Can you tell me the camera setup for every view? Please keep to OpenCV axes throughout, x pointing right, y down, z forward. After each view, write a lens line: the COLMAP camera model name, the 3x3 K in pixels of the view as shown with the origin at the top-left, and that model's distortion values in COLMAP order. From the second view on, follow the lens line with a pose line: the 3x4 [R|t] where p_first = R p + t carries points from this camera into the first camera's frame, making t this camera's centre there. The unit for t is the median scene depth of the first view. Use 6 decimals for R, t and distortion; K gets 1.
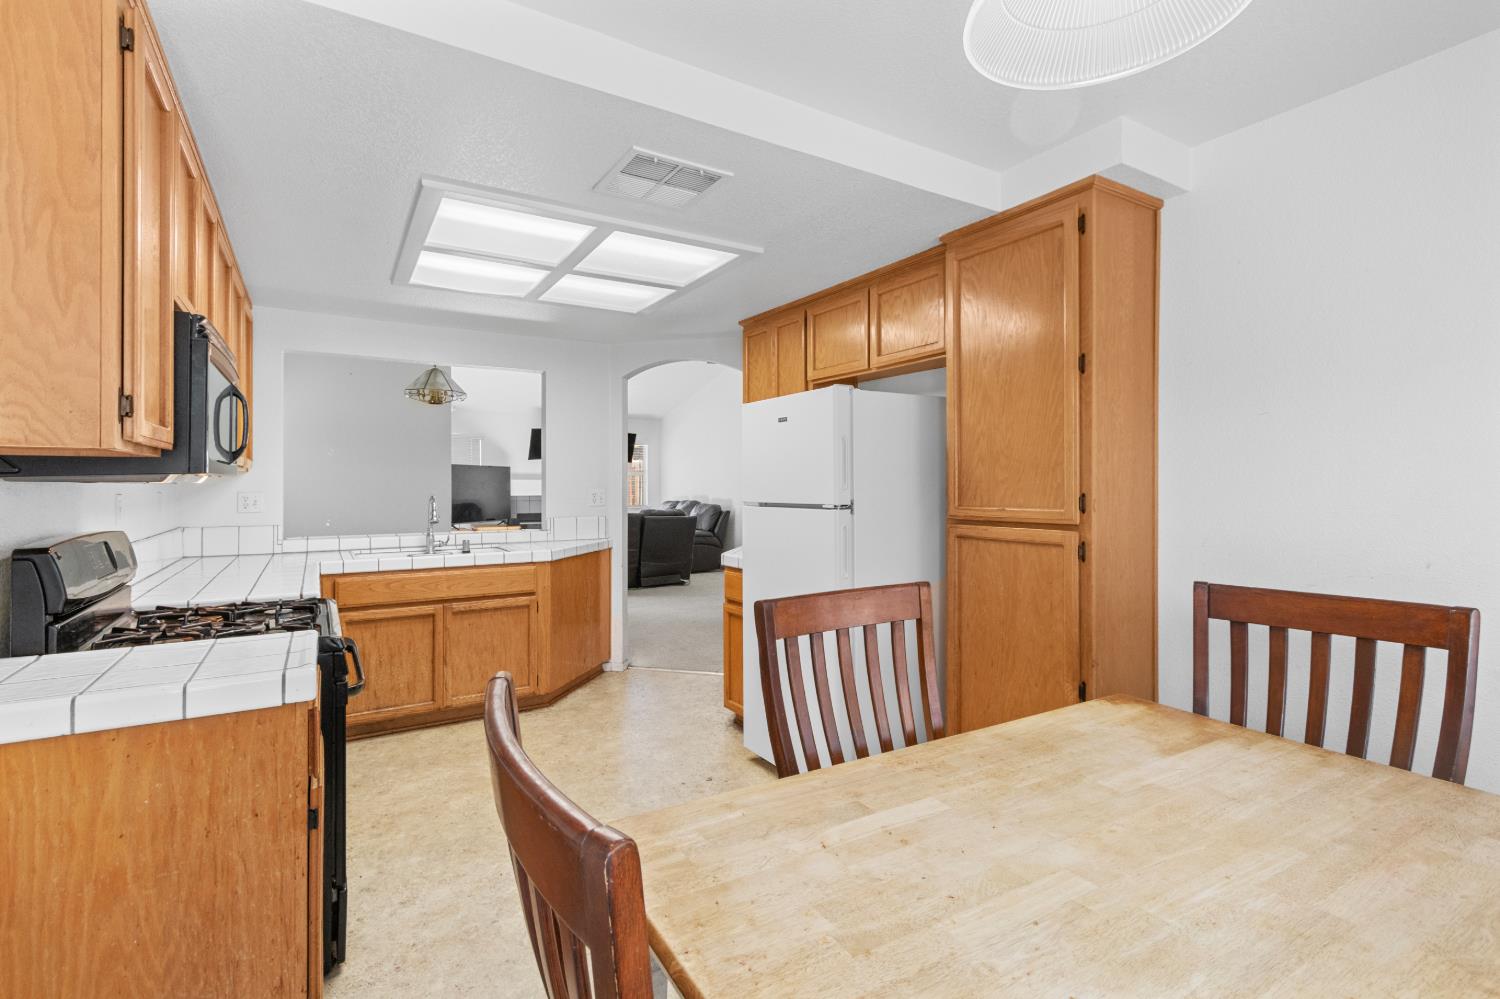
lens RADIAL K [[706.7, 0, 732.6], [0, 706.7, 493.9], [0, 0, 1]] dist [0.000686, 0.000635]
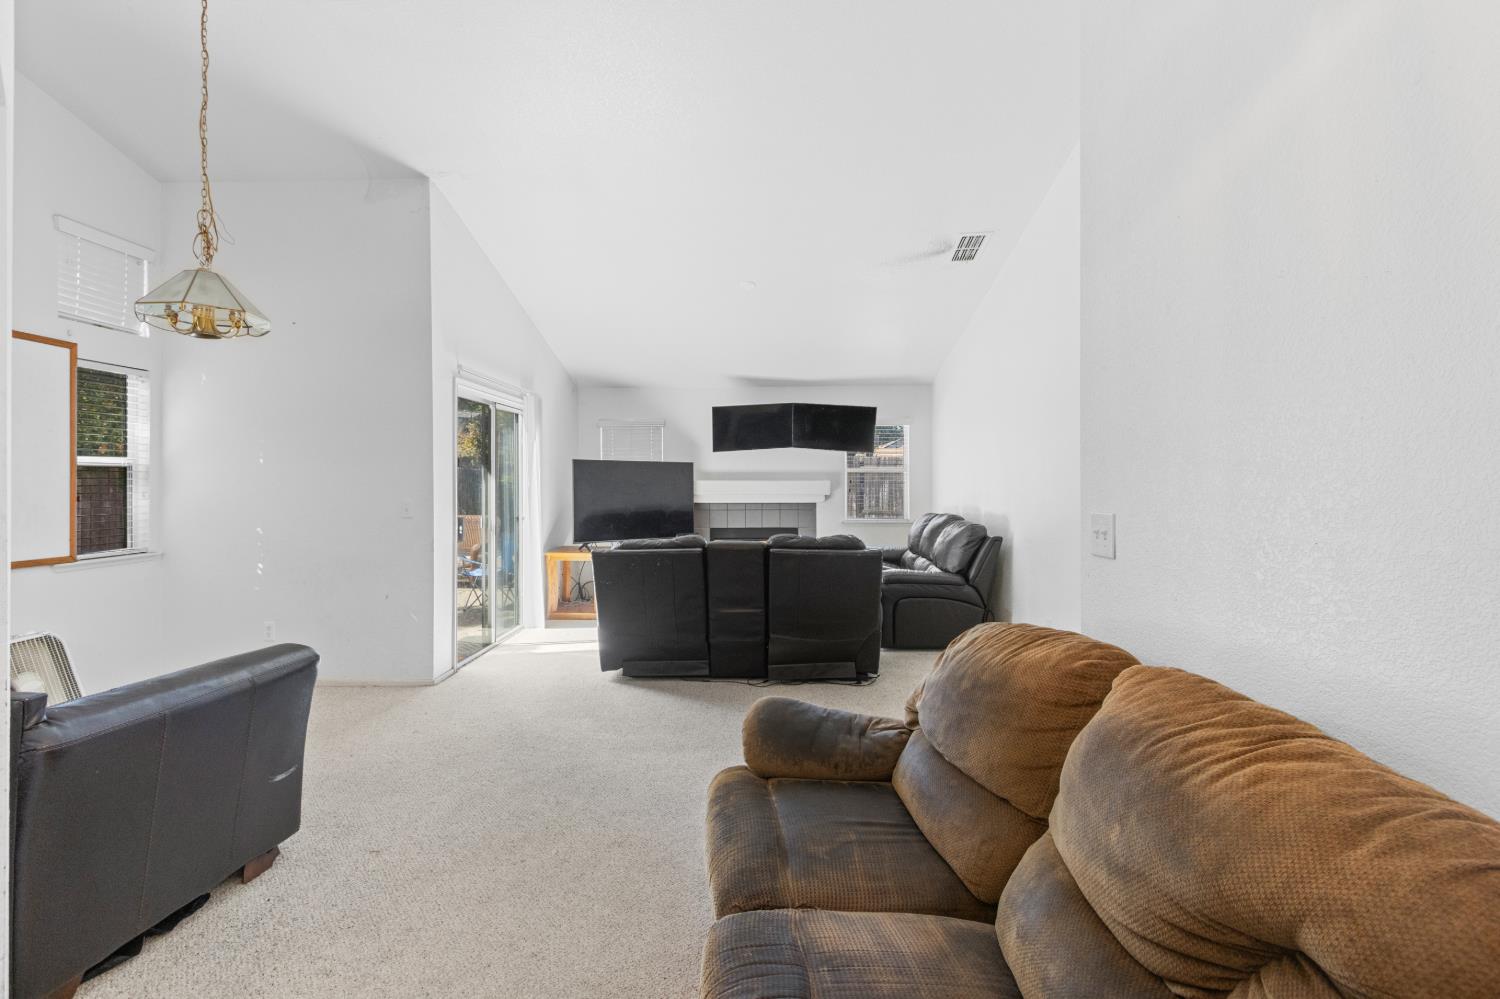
lens RADIAL K [[687.8, 0, 740.0], [0, 687.8, 490.8], [0, 0, 1]] dist [0.002430, 0.000768]
pose [[0.841933, 0.001952, -0.539579, 0.256580], [-0.004078, 0.999988, -0.002745, -0.019004], [0.539567, 0.004511, 0.841931, 1.101003]]
